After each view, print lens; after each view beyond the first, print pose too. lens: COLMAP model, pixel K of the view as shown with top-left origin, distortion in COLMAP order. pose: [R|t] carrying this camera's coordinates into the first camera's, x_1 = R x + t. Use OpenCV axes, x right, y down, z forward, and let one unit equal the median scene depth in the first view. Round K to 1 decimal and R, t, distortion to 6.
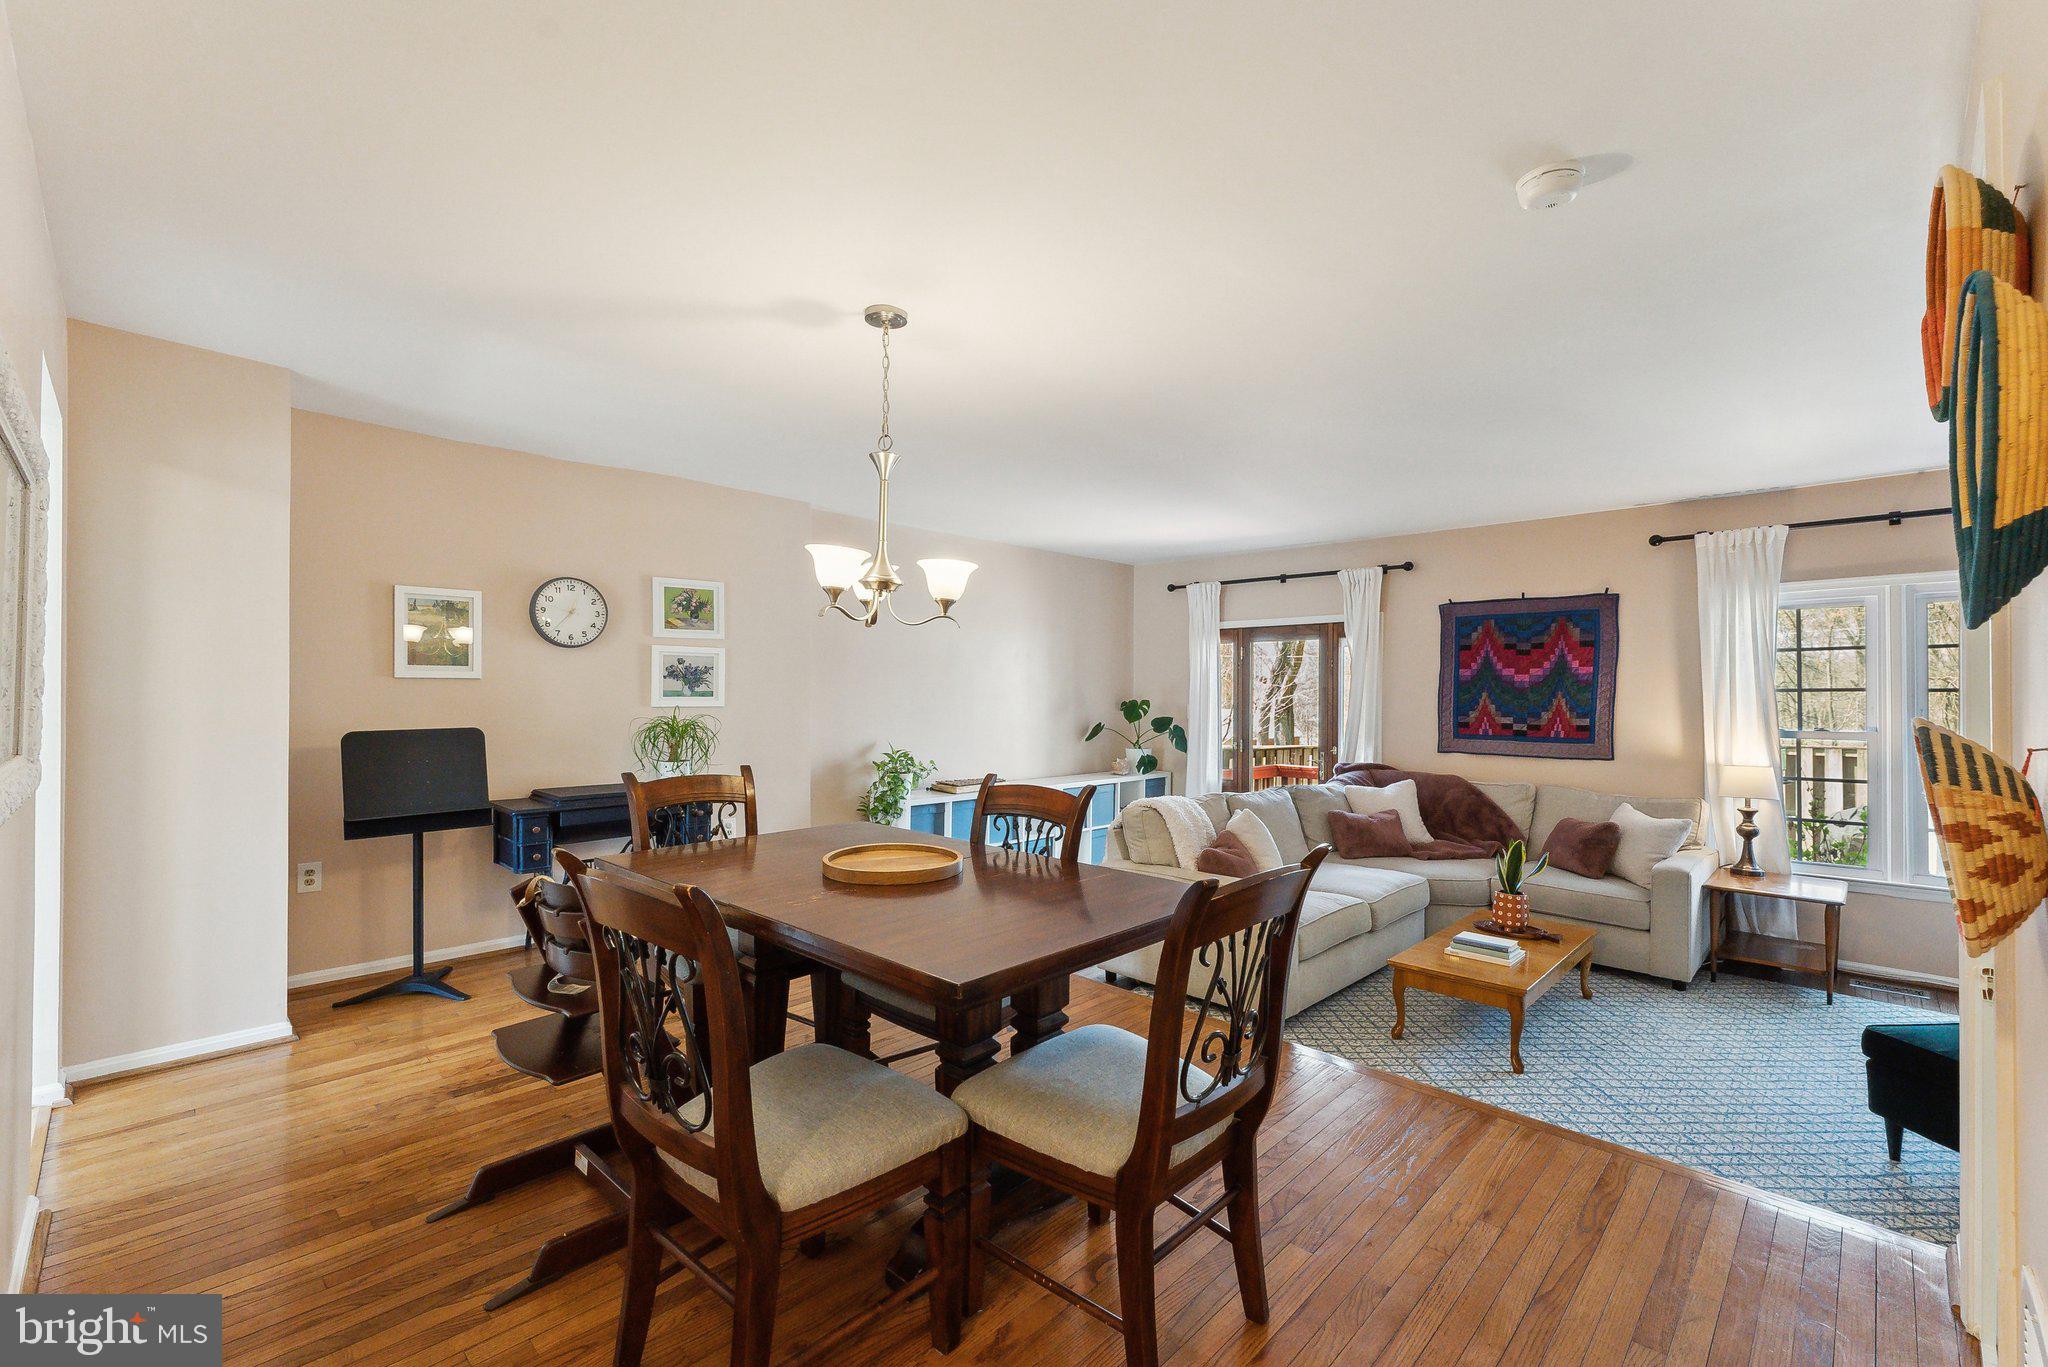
lens RADIAL K [[871.1, 0, 1025.2], [0, 871.1, 689.4], [0, 0, 1]] dist [0.001235, 0.000628]
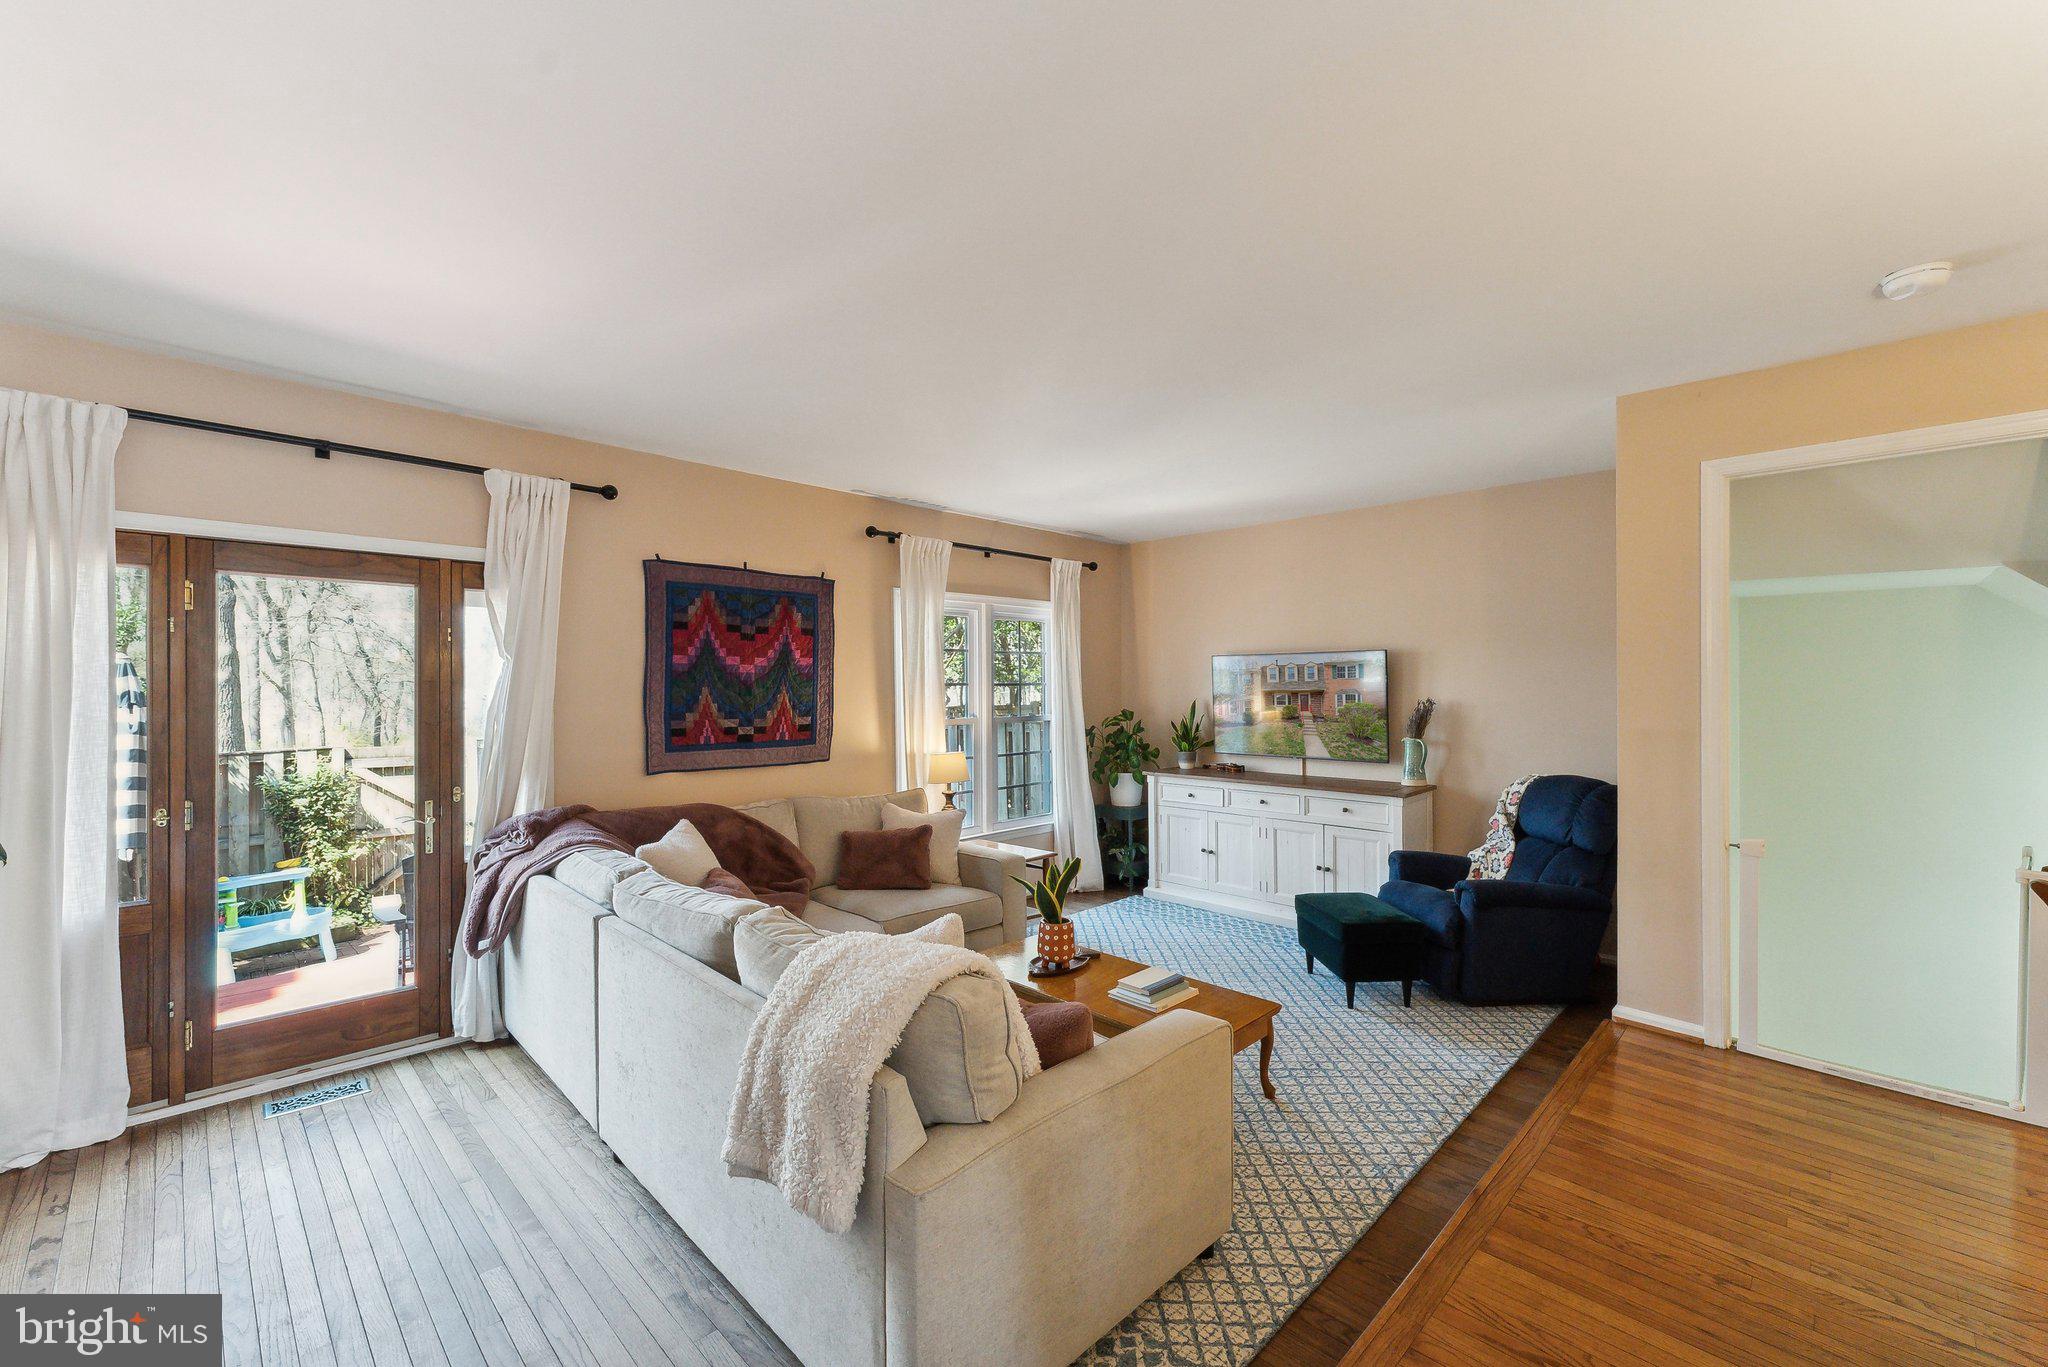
lens RADIAL K [[832.1, 0, 1020.1], [0, 832.1, 684.9], [0, 0, 1]] dist [0.001255, -0.000008]
pose [[0.005773, -0.000444, 0.999983, -0.190001], [-0.002917, 0.999996, 0.000461, 0.000399], [-0.999979, -0.002920, 0.005772, 0.744669]]
